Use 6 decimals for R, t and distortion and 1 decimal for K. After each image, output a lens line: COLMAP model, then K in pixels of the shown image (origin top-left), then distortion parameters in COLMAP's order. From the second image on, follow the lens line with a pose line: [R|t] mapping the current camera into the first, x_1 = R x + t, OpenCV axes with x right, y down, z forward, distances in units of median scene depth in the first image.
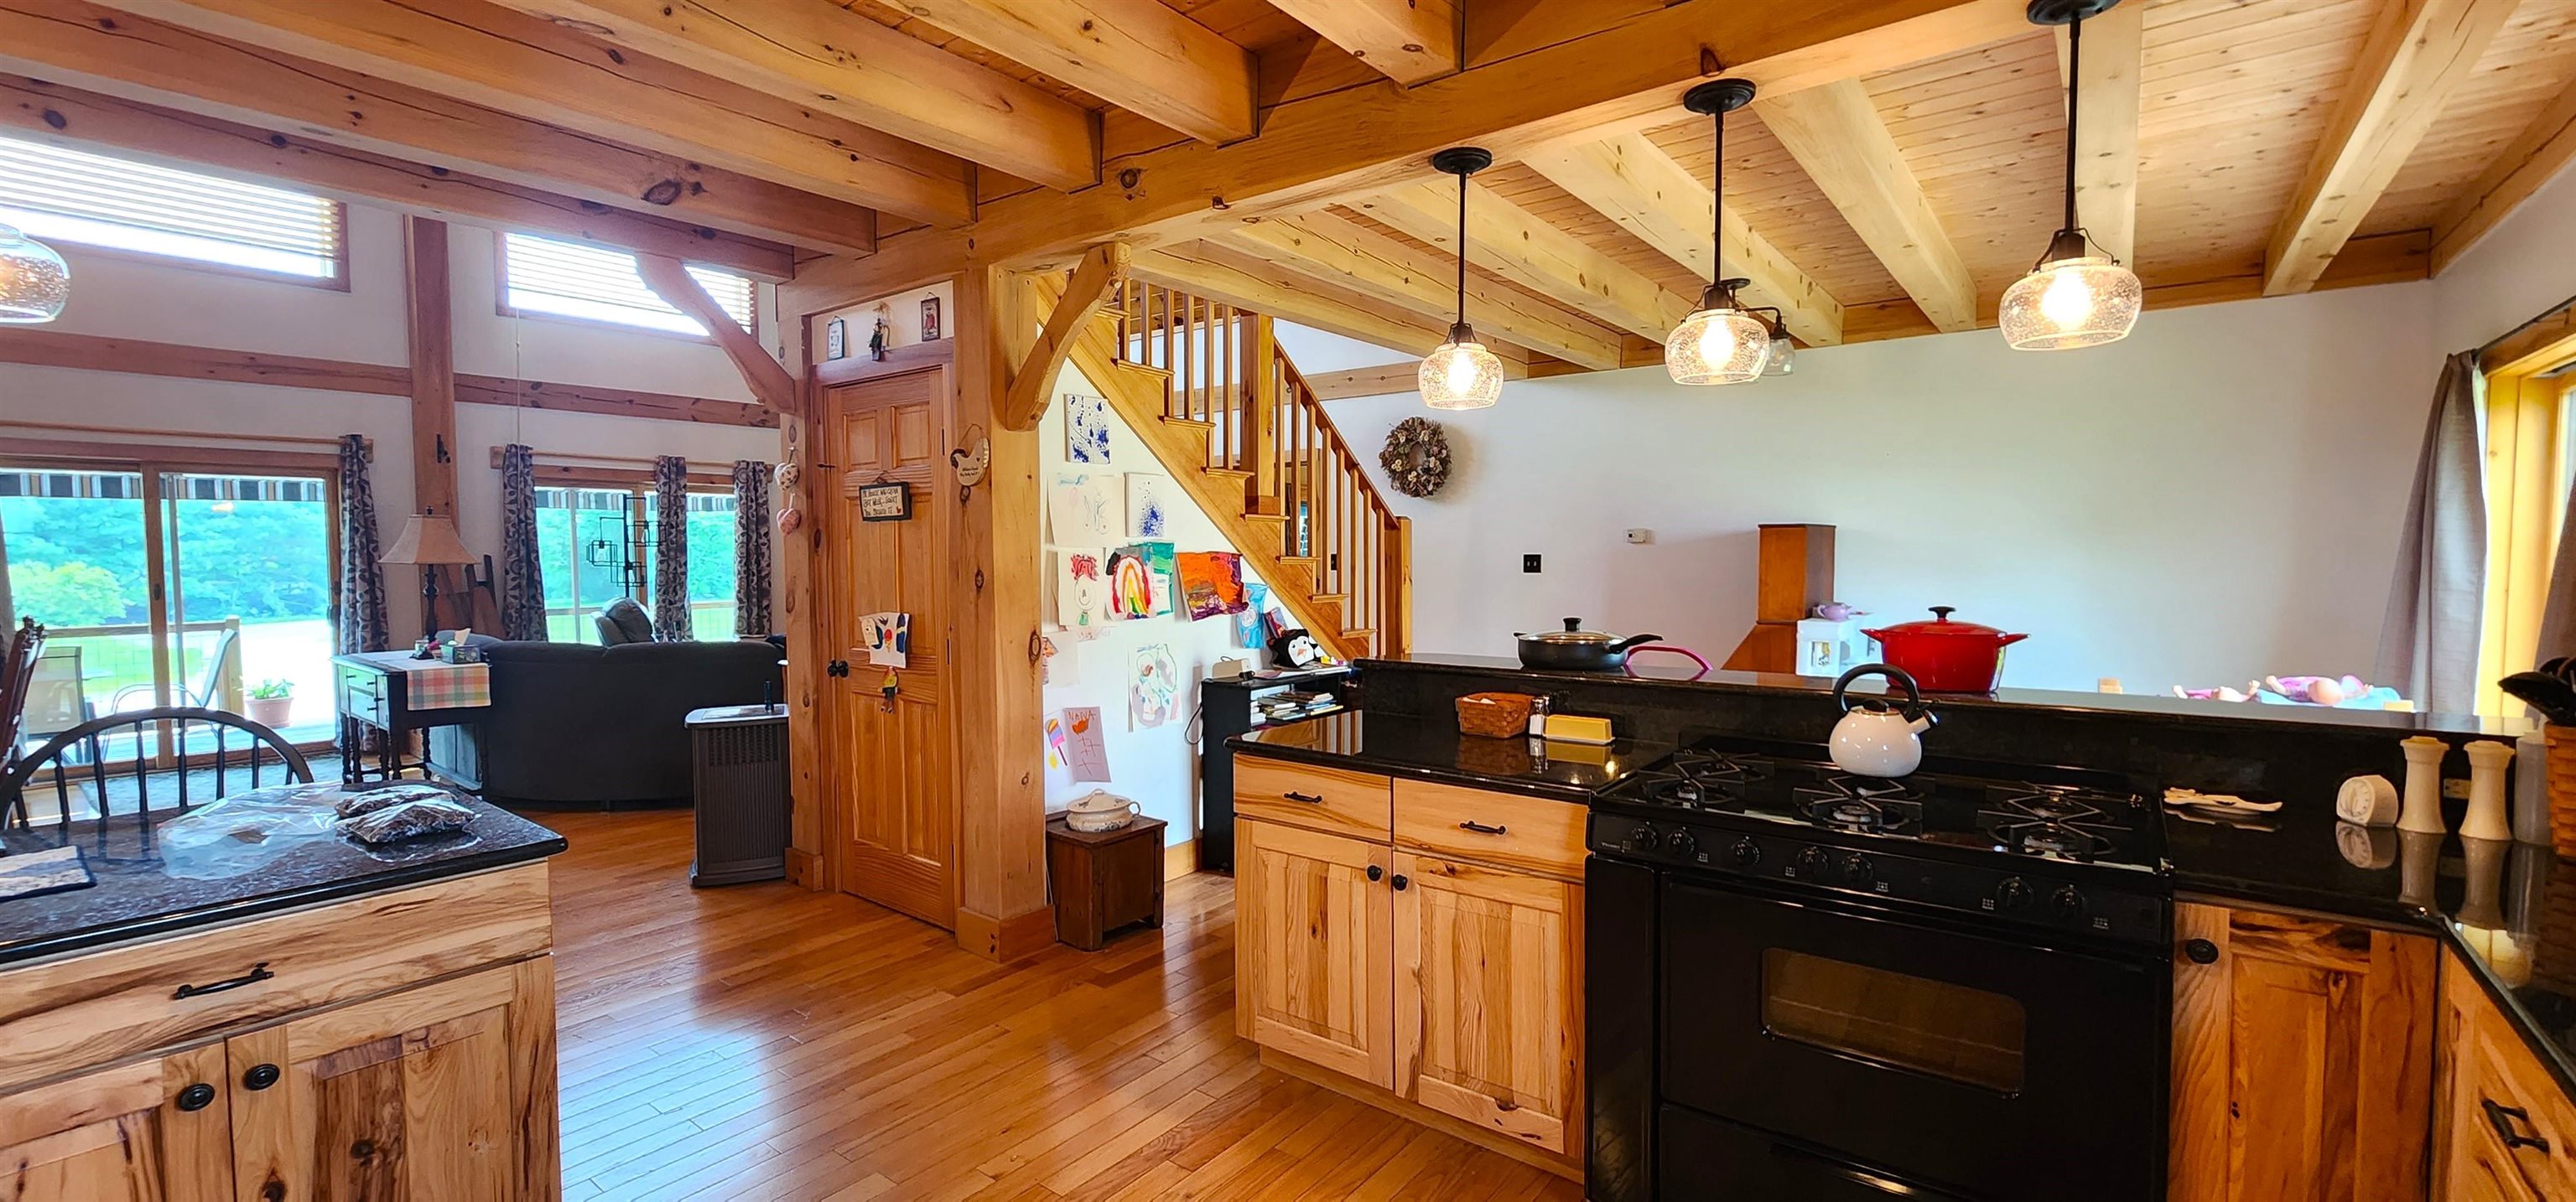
lens RADIAL K [[1067.1, 0, 1288.0], [0, 1067.1, 601.0], [0, 0, 1]] dist [0.002040, -0.002636]
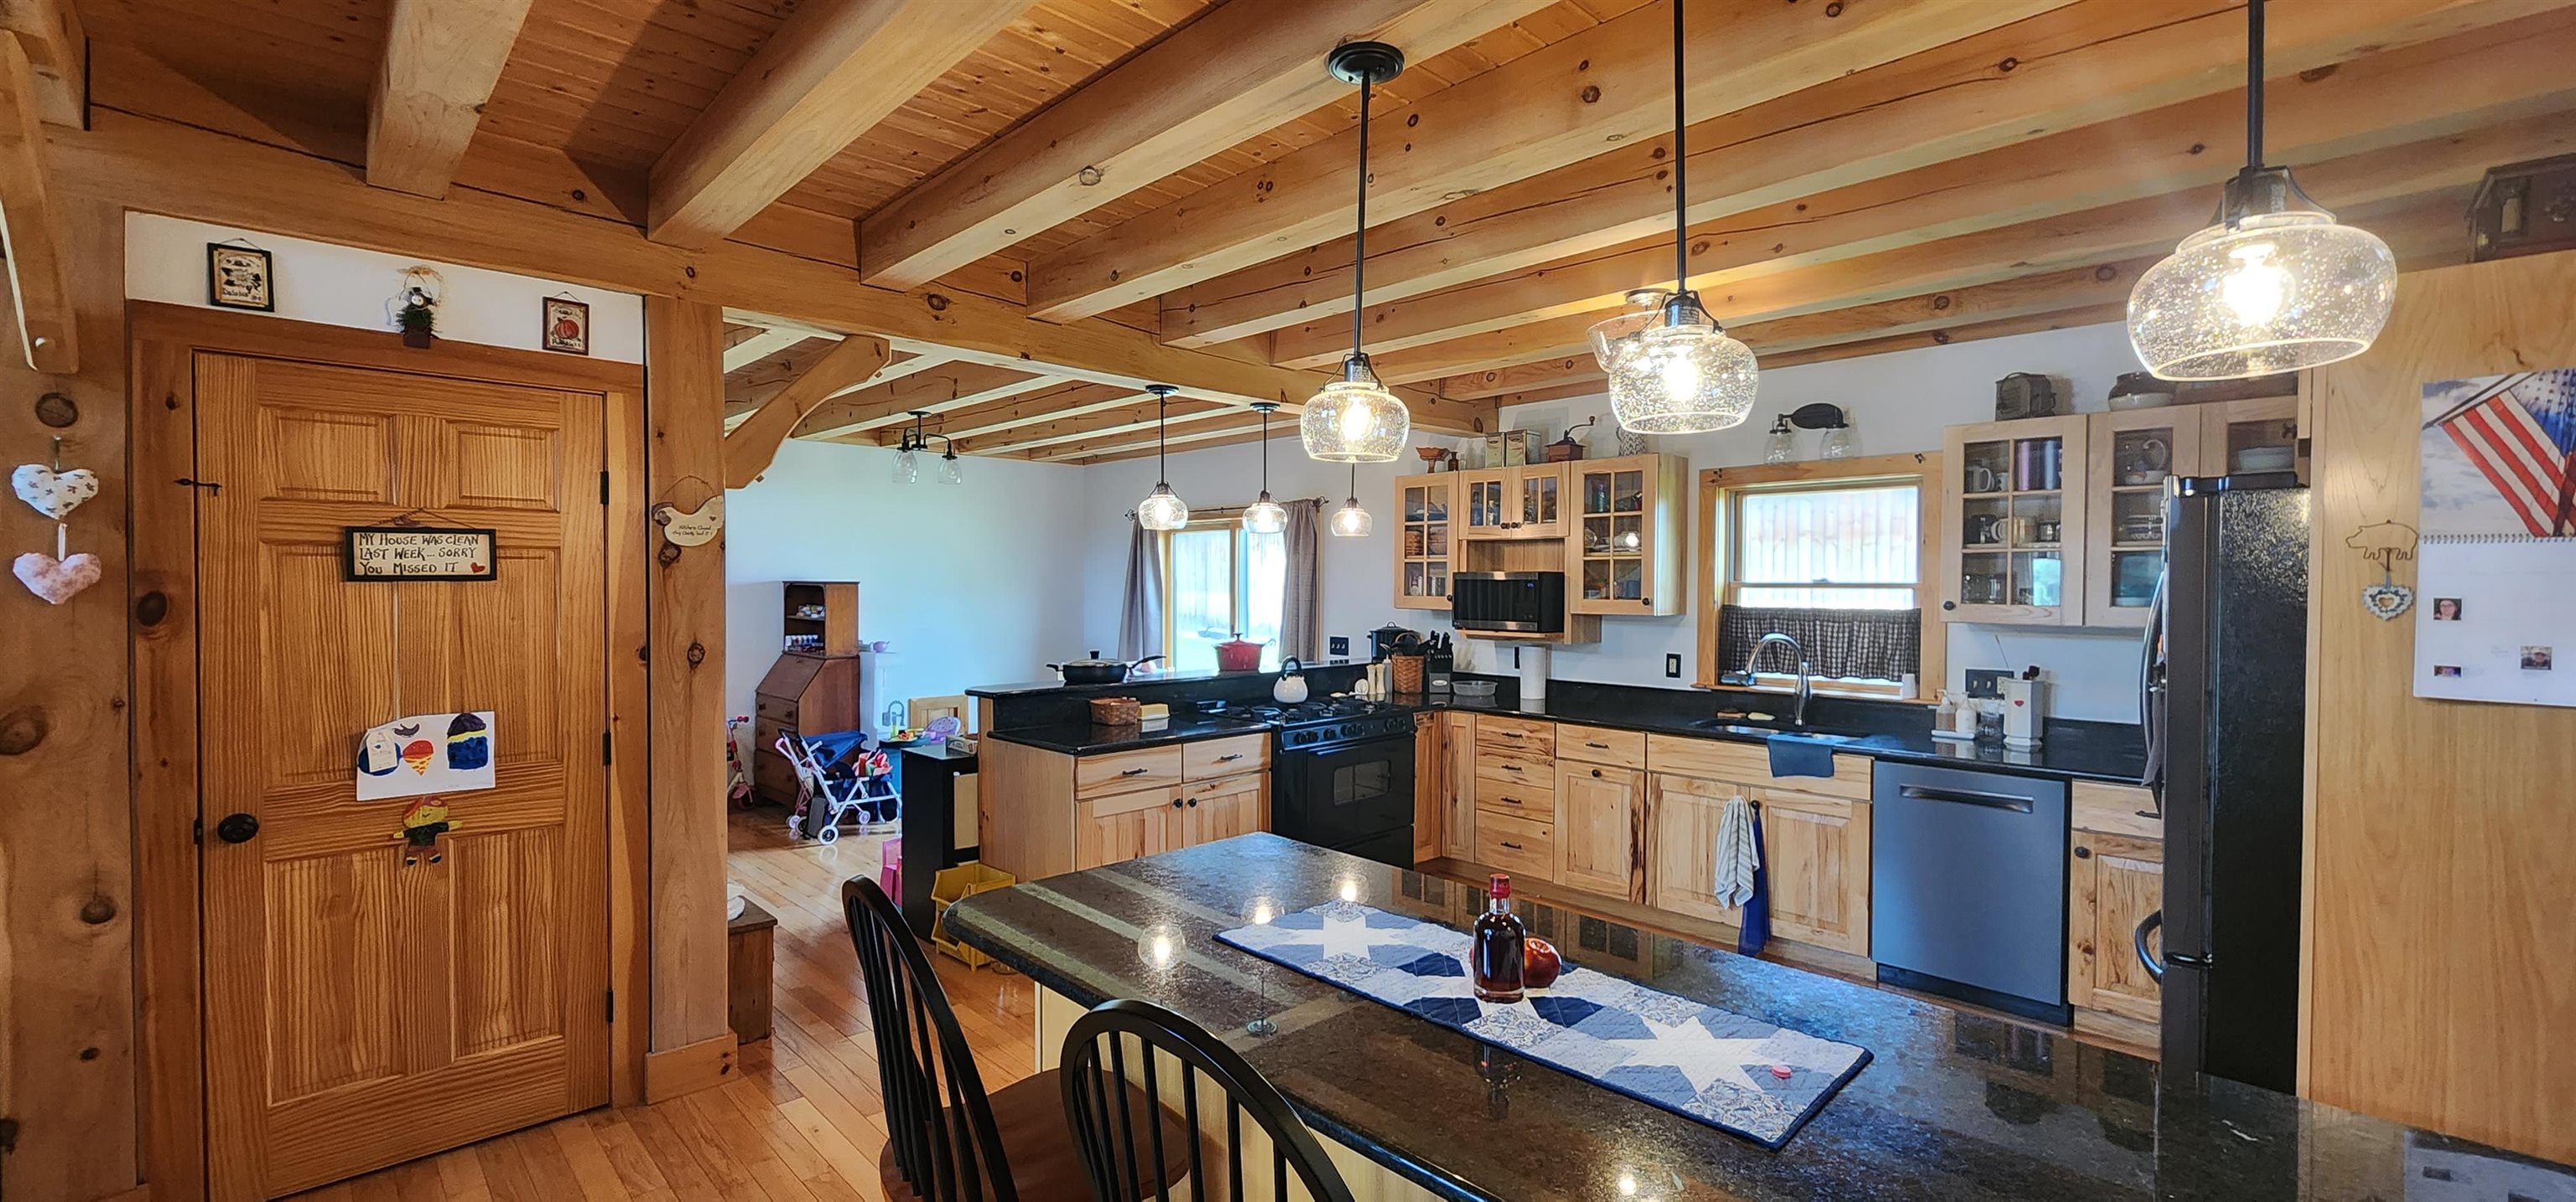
lens RADIAL K [[1067.1, 0, 1288.0], [0, 1067.1, 601.0], [0, 0, 1]] dist [0.002040, -0.002636]
pose [[0.144135, -0.011789, 0.989488, -1.011061], [0.045408, 0.998955, 0.005287, -0.042957], [-0.988516, 0.044169, 0.144520, 0.367423]]
